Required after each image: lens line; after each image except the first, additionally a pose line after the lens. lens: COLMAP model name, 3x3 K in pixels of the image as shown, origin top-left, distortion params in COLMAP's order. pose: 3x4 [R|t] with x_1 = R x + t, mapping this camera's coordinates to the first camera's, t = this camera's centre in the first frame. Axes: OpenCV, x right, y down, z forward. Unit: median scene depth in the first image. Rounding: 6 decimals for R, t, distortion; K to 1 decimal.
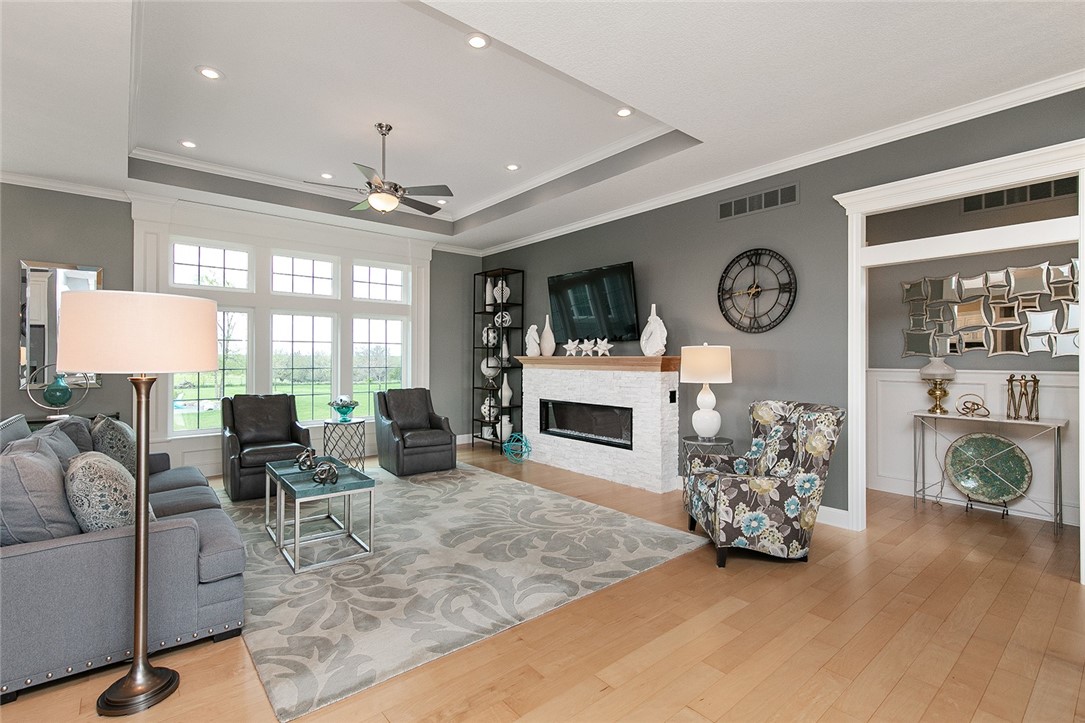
lens RADIAL K [[519.0, 0, 546.9], [0, 519.0, 354.6], [0, 0, 1]] dist [0.000001, -0.000194]
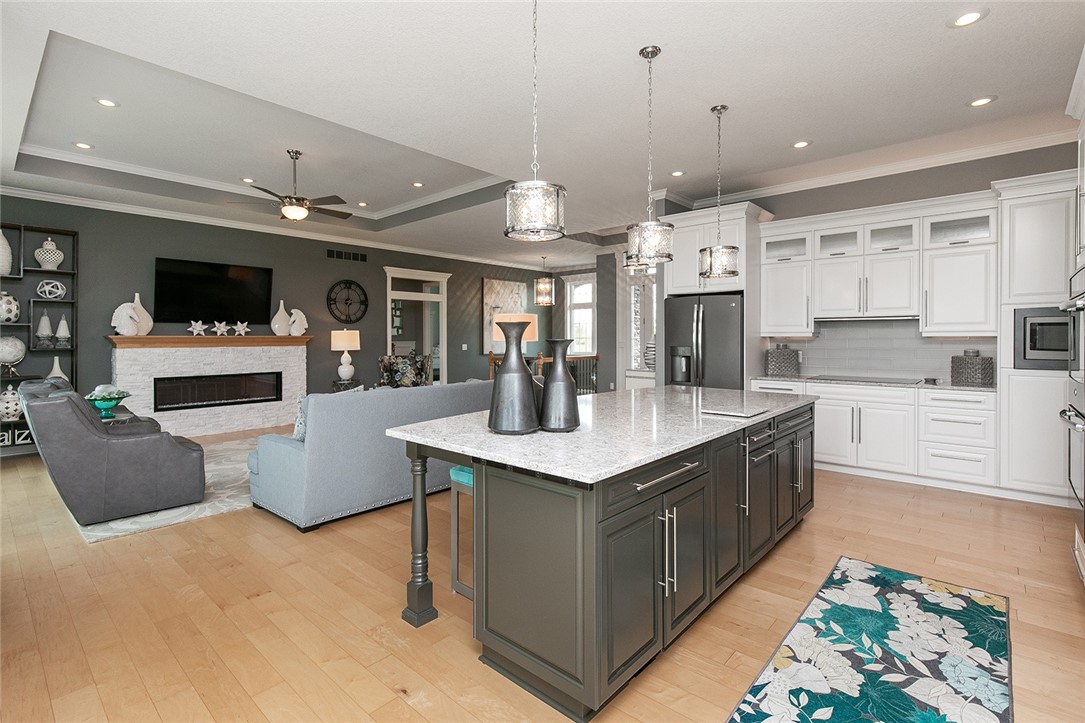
lens RADIAL K [[493.7, 0, 543.1], [0, 493.7, 341.0], [0, 0, 1]] dist [0.001095, -0.000113]
pose [[-0.135741, -0.008059, 0.990712, -1.443015], [-0.003392, 0.999965, 0.007669, 0.005207], [-0.990739, -0.002319, -0.135763, 0.510597]]
